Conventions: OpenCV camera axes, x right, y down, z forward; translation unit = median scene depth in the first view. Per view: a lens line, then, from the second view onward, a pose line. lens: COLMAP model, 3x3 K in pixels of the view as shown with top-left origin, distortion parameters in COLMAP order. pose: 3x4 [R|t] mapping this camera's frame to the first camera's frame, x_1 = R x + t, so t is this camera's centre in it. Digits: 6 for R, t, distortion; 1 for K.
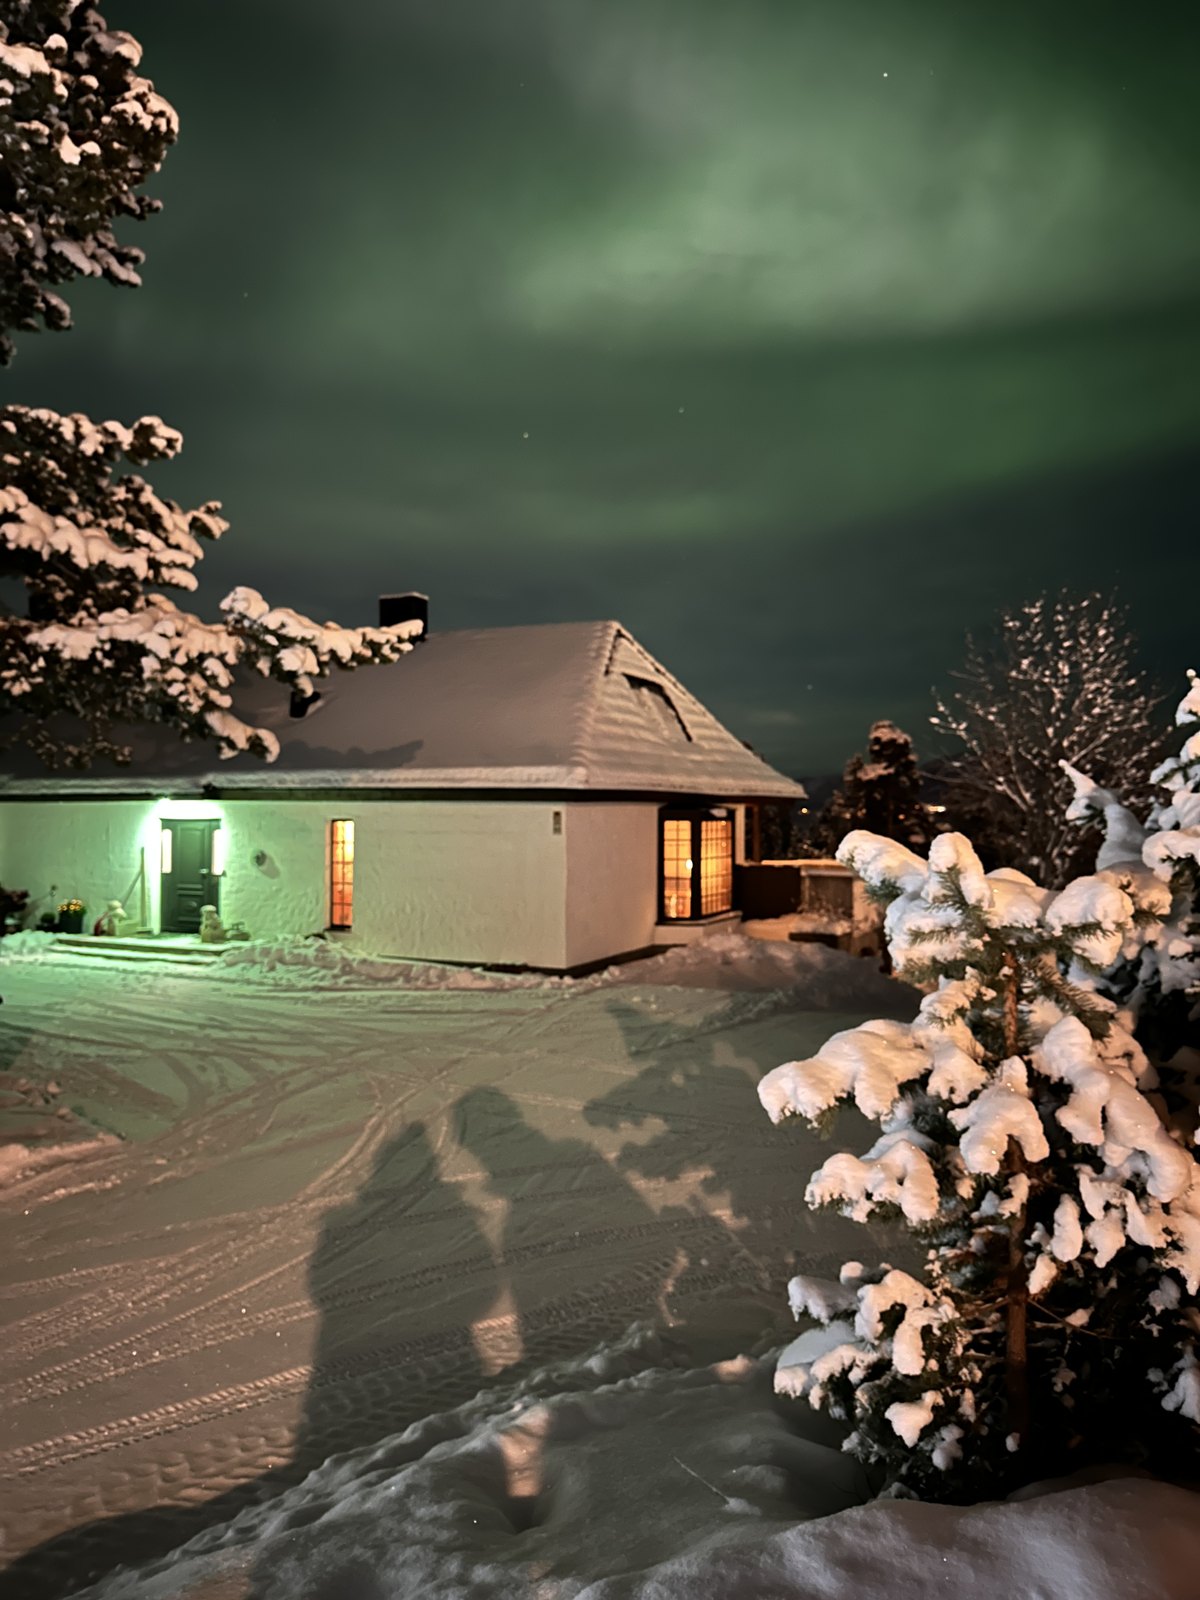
lens RADIAL K [[1081.9, 0, 600.0], [0, 1081.9, 800.0], [0, 0, 1]] dist [0.060860, -0.077480]
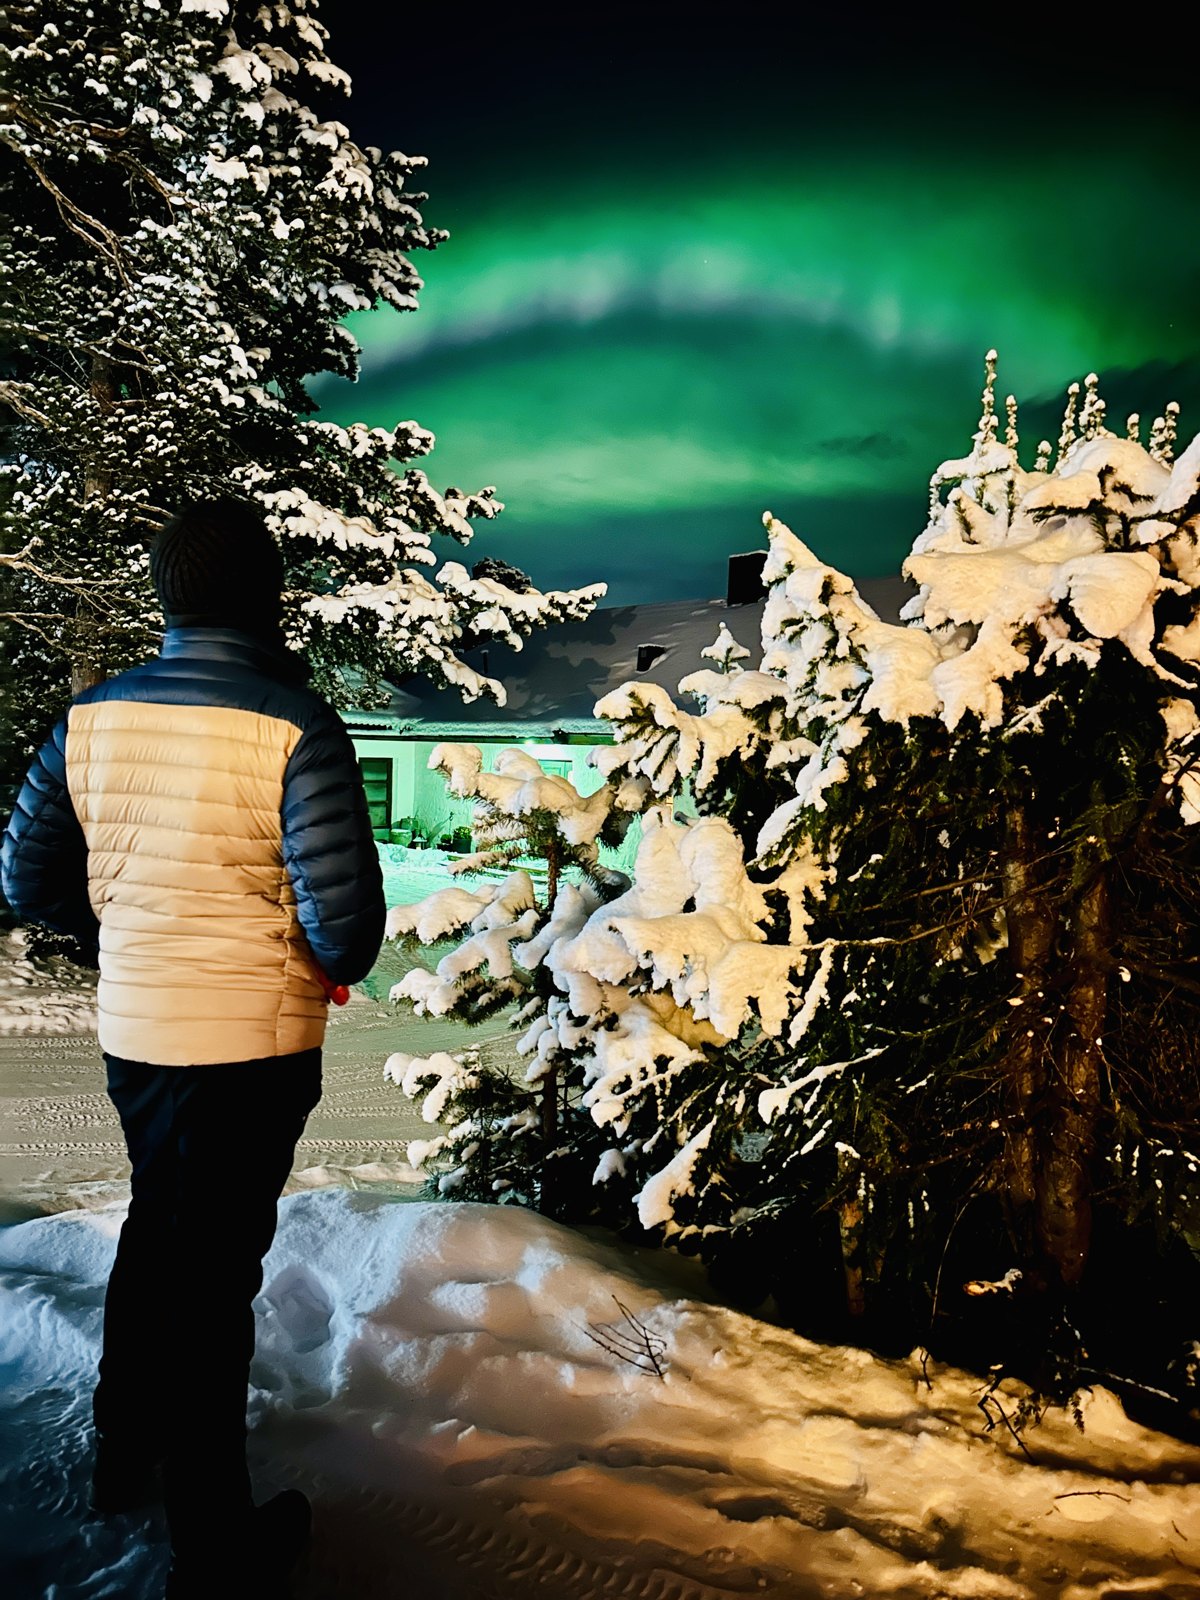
lens RADIAL K [[1035.7, 0, 600.0], [0, 1035.7, 800.0], [0, 0, 1]] dist [0.104127, -0.181631]
pose [[0.937917, 0.042604, -0.344232, 0.226199], [-0.026280, 0.998304, 0.051950, 0.006405], [0.345862, -0.039679, 0.937446, -0.045640]]
